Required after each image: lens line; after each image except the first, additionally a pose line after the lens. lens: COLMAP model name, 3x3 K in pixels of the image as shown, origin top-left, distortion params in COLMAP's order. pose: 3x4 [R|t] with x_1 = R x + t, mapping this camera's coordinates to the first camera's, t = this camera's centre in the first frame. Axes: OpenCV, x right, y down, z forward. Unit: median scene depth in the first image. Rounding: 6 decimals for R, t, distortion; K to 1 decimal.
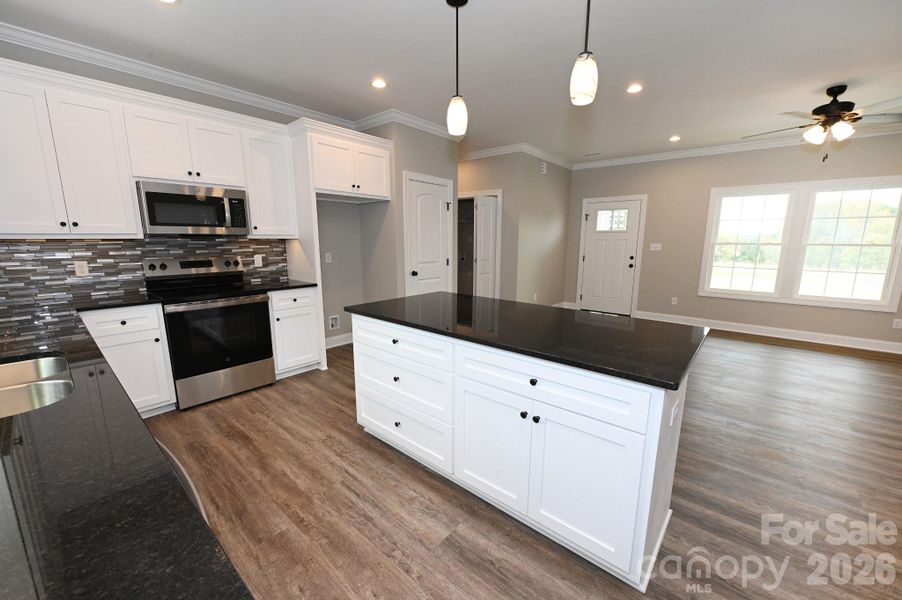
lens RADIAL K [[354.5, 0, 451.4], [0, 354.5, 302.6], [0, 0, 1]] dist [-0.007108, -0.000628]
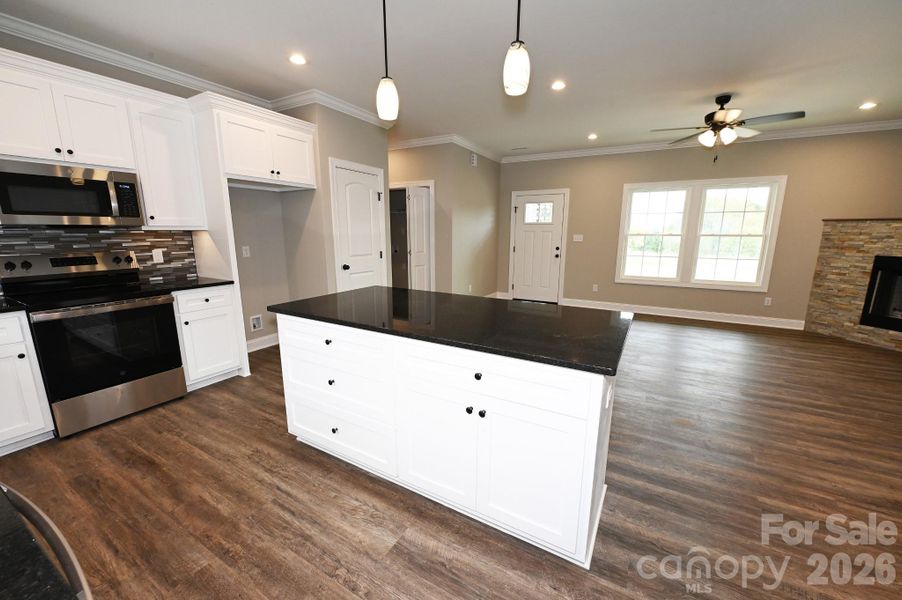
lens RADIAL K [[354.5, 0, 451.4], [0, 354.5, 302.6], [0, 0, 1]] dist [-0.007108, -0.000628]
pose [[0.982283, -0.037267, 0.183662, -0.006930], [0.033295, 0.999141, 0.024664, -0.003106], [-0.184424, -0.018112, 0.982680, 0.026622]]
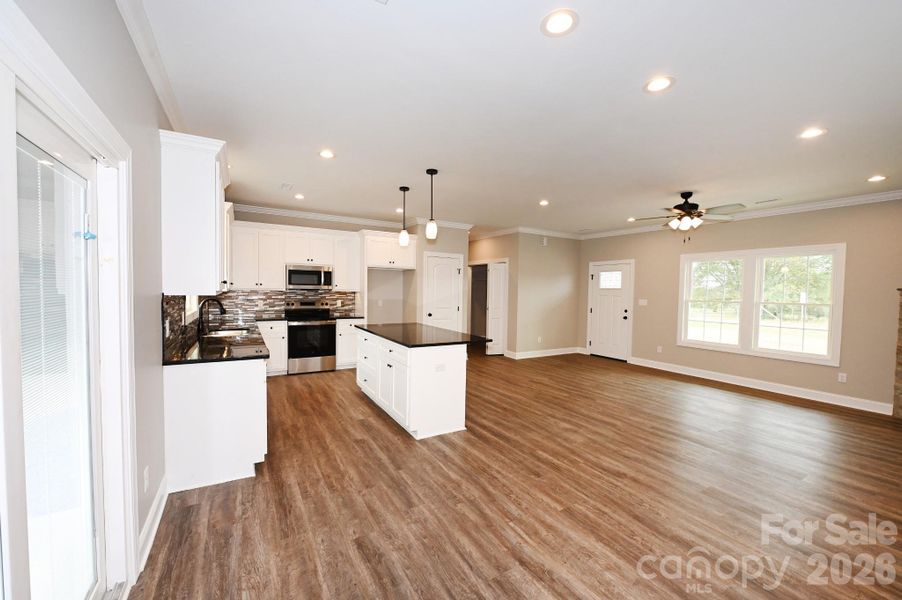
lens RADIAL K [[354.8, 0, 448.4], [0, 354.8, 300.0], [0, 0, 1]] dist [-0.008314, -0.000198]
pose [[0.943743, 0.023725, -0.329829, 0.695595], [-0.073235, 0.987650, -0.138506, 0.089558], [0.322469, 0.154869, 0.933825, -0.613212]]
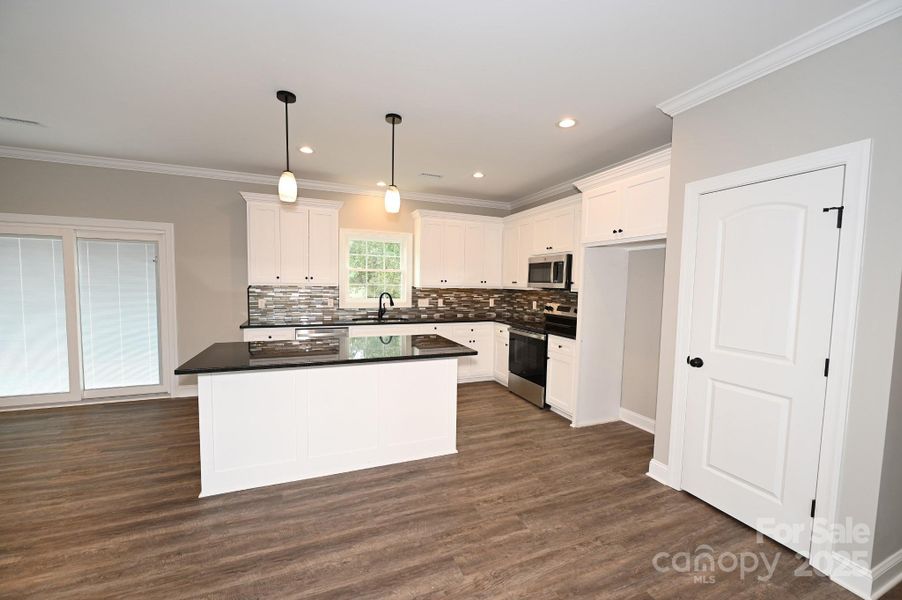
lens RADIAL K [[356.4, 0, 449.6], [0, 356.4, 302.3], [0, 0, 1]] dist [-0.006808, -0.000452]
pose [[-0.457453, 0.035608, -0.888520, 0.784092], [-0.178999, 0.975057, 0.131234, -0.253216], [0.871031, 0.219078, -0.439669, 1.296061]]
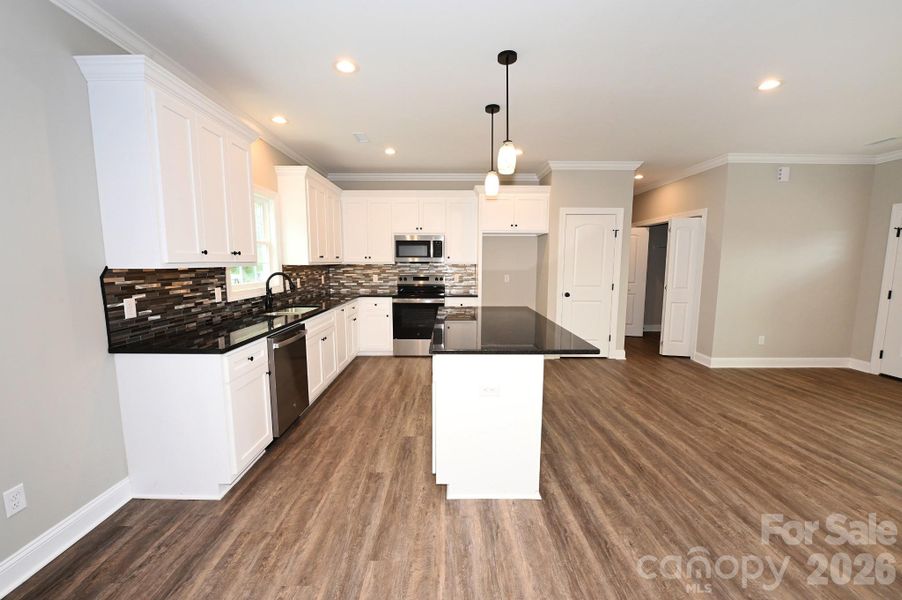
lens RADIAL K [[356.4, 0, 449.6], [0, 356.4, 302.3], [0, 0, 1]] dist [-0.006808, -0.000452]
pose [[0.653965, 0.083295, -0.751925, 0.740700], [-0.134070, 0.990948, -0.006831, -0.000464], [0.744550, 0.105278, 0.659213, -0.040217]]
